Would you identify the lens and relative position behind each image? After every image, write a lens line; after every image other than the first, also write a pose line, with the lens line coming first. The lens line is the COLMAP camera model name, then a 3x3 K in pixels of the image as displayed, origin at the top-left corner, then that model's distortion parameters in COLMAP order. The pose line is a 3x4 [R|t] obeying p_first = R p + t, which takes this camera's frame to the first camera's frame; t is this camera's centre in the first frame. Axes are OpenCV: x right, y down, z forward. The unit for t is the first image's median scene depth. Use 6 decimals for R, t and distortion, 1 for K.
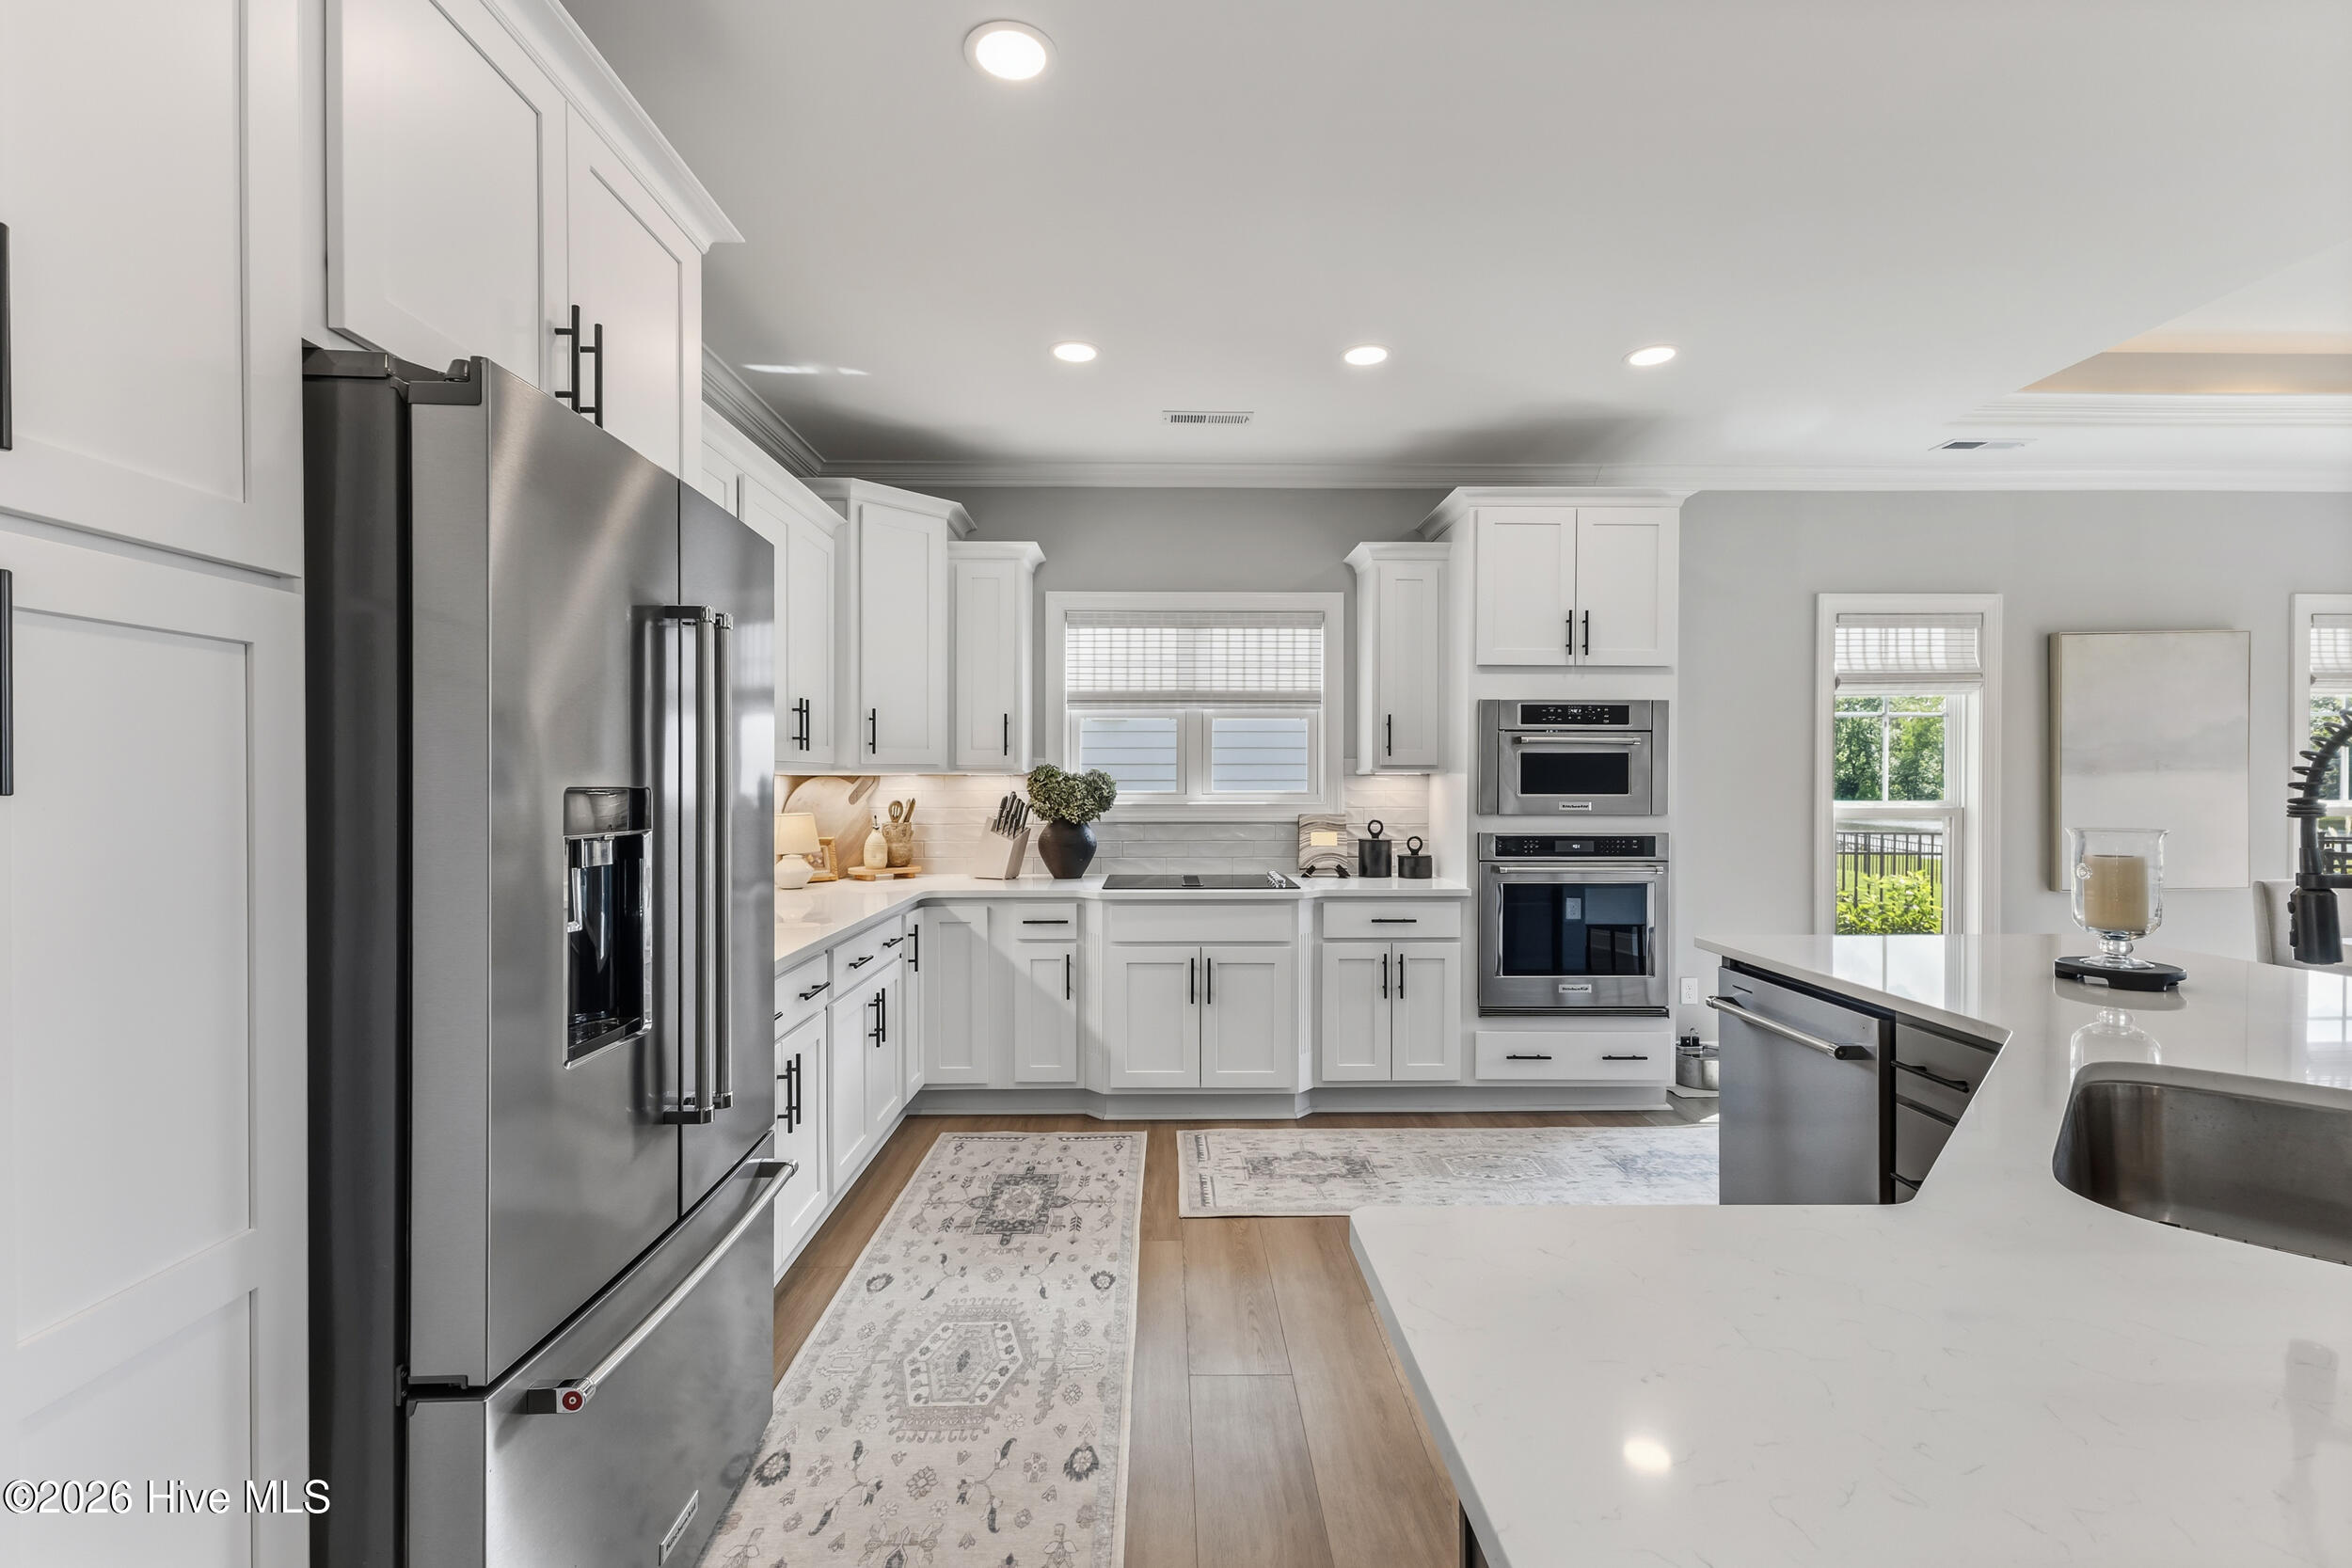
lens RADIAL K [[1012.2, 0, 1184.6], [0, 1012.2, 773.2], [0, 0, 1]] dist [0.003130, 0.000664]
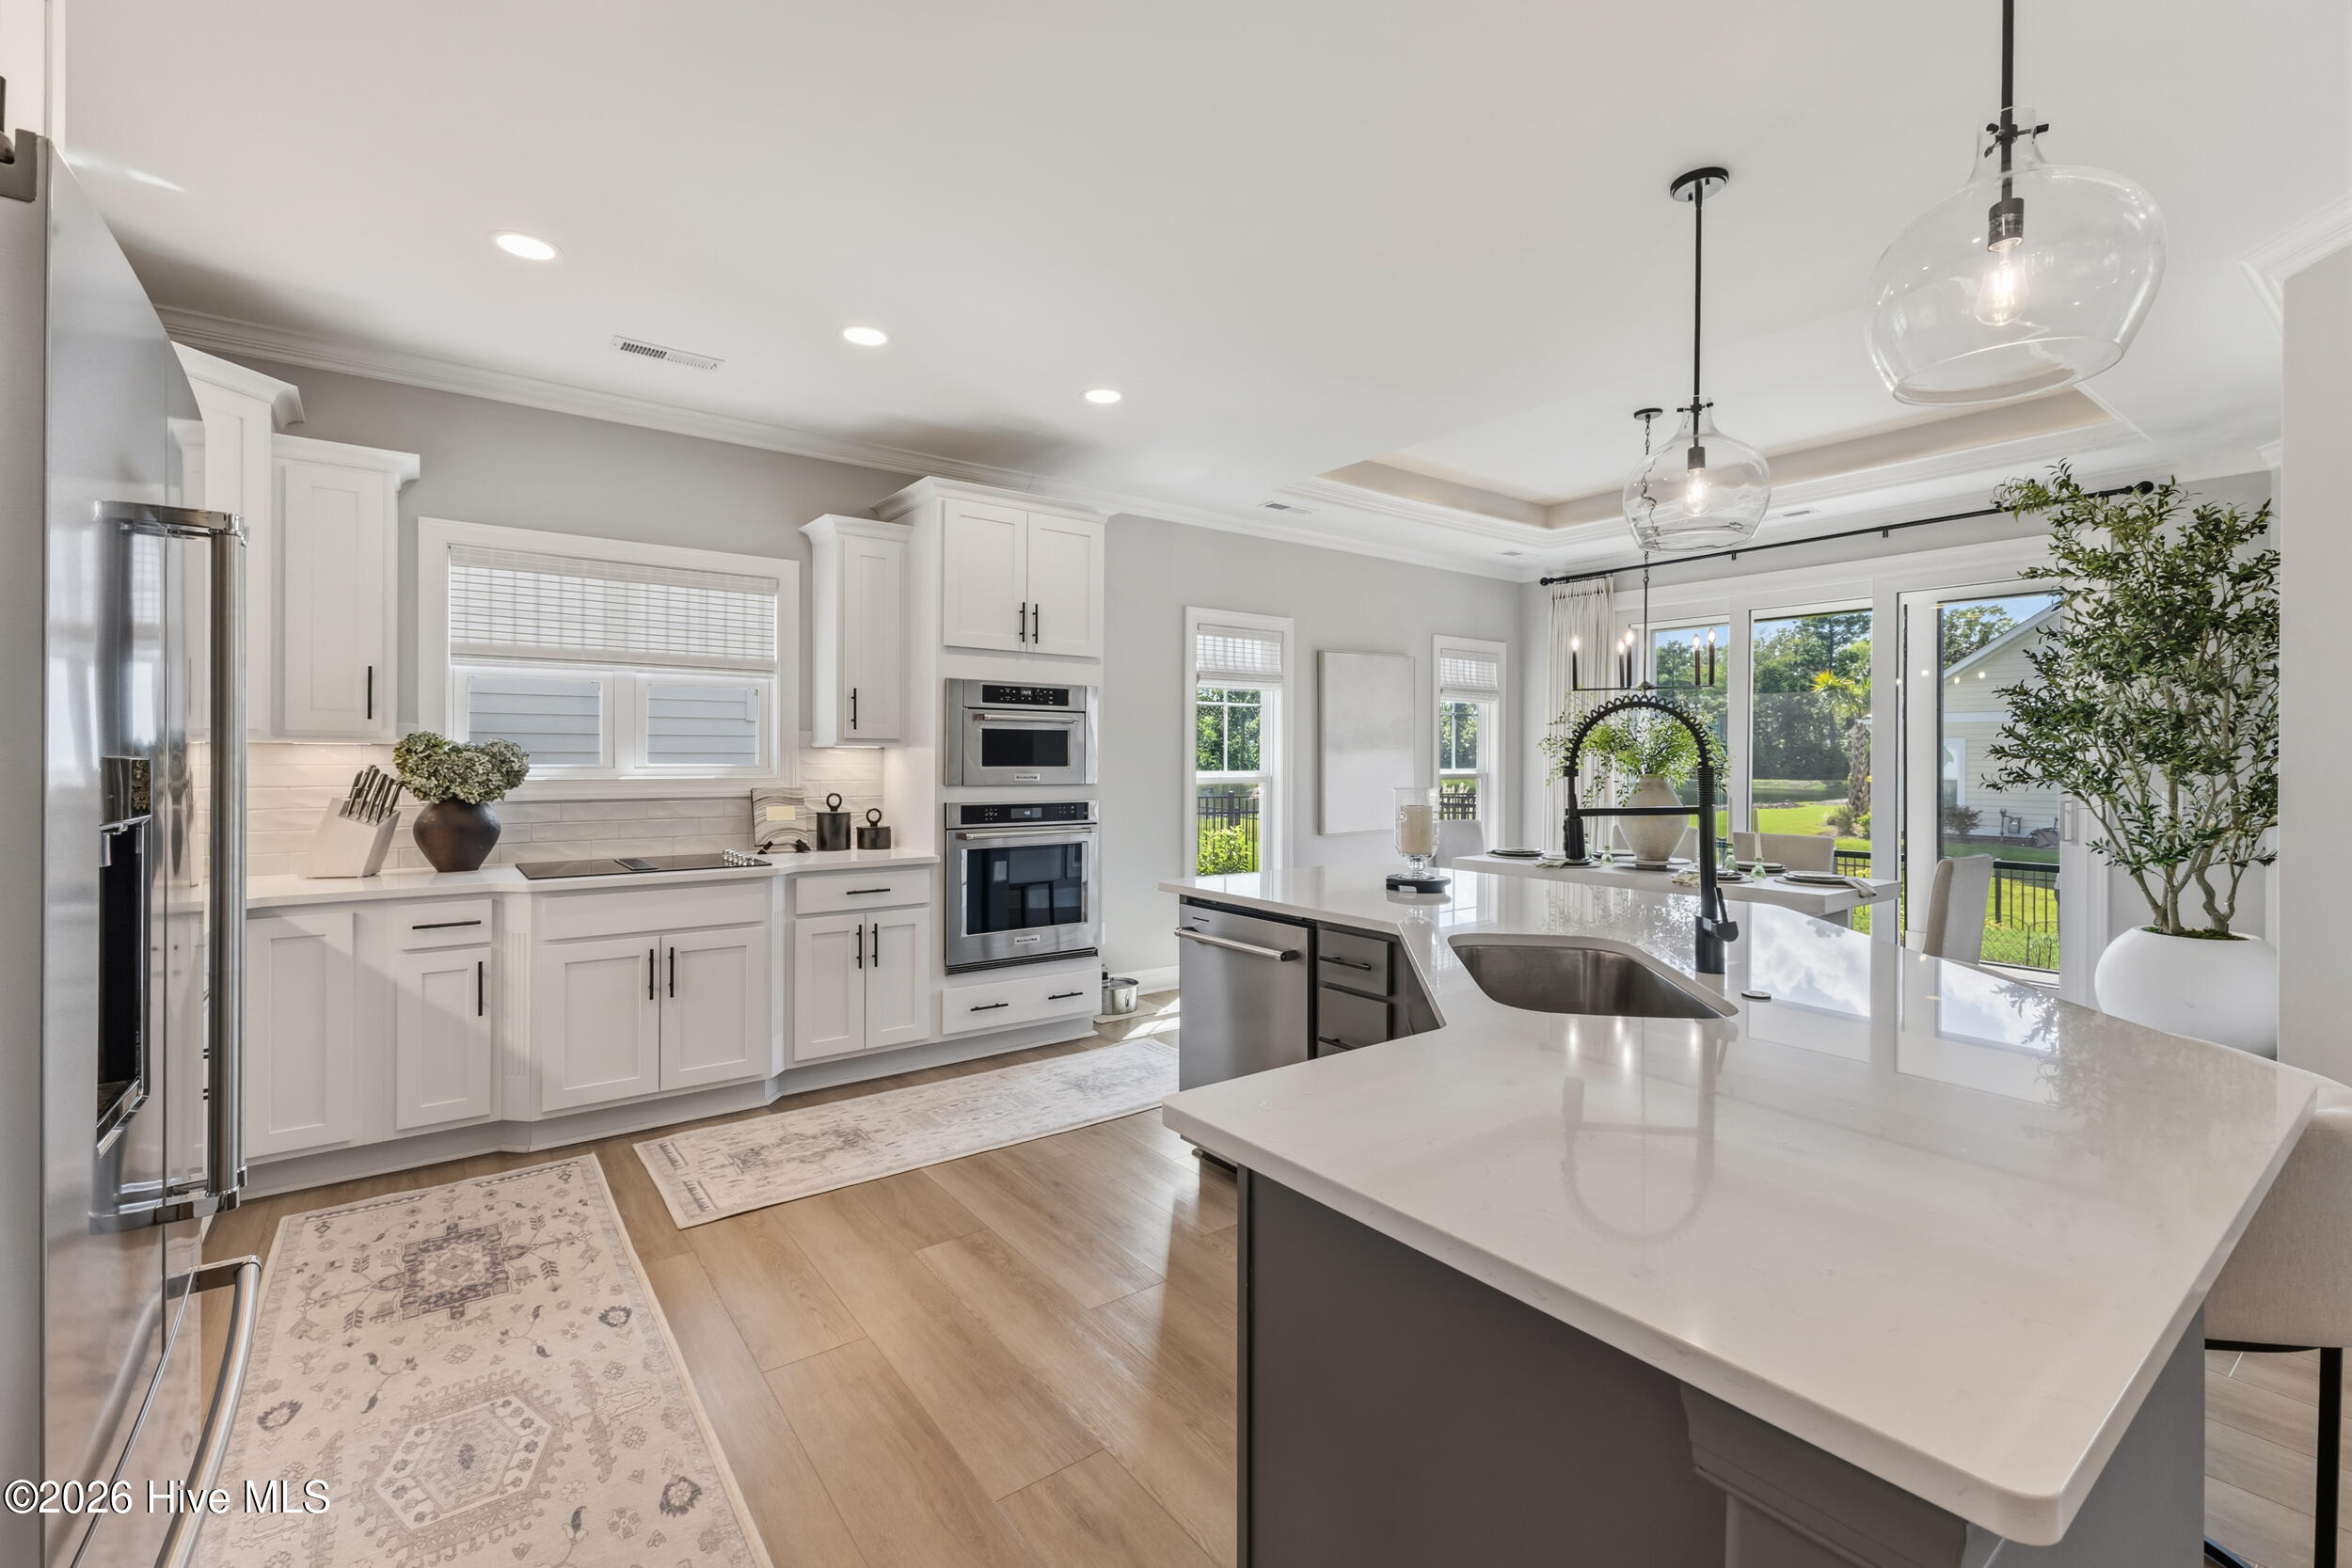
lens RADIAL K [[1008.1, 0, 1176.1], [0, 1008.1, 739.4], [0, 0, 1]] dist [0.002725, 0.000446]
pose [[0.809523, 0.012951, 0.586945, -0.138579], [-0.008379, 0.999910, -0.010507, 0.001145], [-0.587028, 0.003588, 0.809559, -0.002523]]
